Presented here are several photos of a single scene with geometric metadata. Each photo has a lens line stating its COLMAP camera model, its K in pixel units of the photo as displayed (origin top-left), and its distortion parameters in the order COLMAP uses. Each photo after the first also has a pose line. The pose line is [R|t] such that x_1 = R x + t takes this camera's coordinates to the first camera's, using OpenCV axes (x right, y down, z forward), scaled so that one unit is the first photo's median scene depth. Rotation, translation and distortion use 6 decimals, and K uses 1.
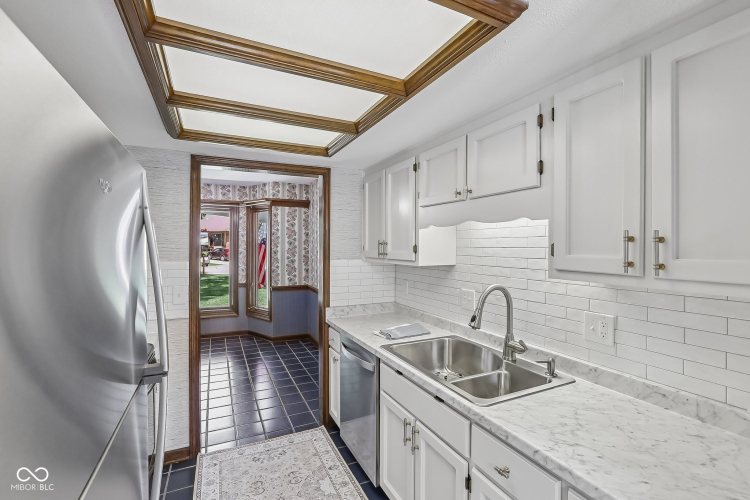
lens RADIAL K [[343.8, 0, 385.3], [0, 343.8, 250.0], [0, 0, 1]] dist [-0.030118, 0.011686]
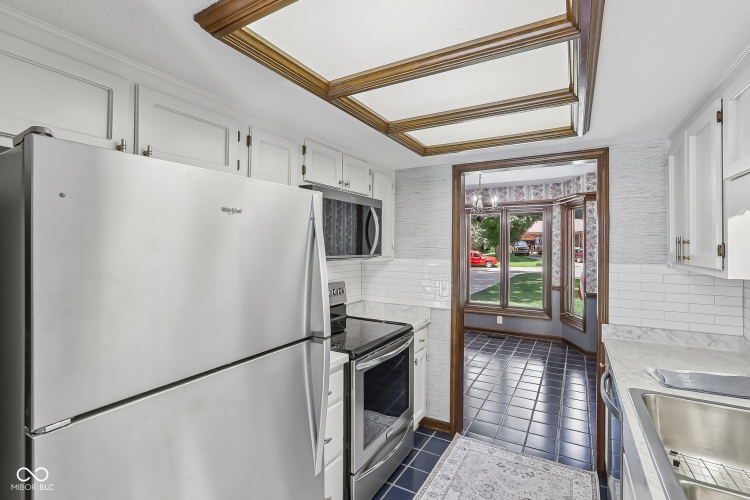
lens RADIAL K [[343.8, 0, 371.1], [0, 343.8, 244.2], [0, 0, 1]] dist [-0.030118, 0.011686]
pose [[0.546576, -0.005497, -0.837392, 0.240623], [-0.010749, 0.999850, -0.013580, 0.000850], [0.837341, 0.016424, 0.546435, 0.150843]]
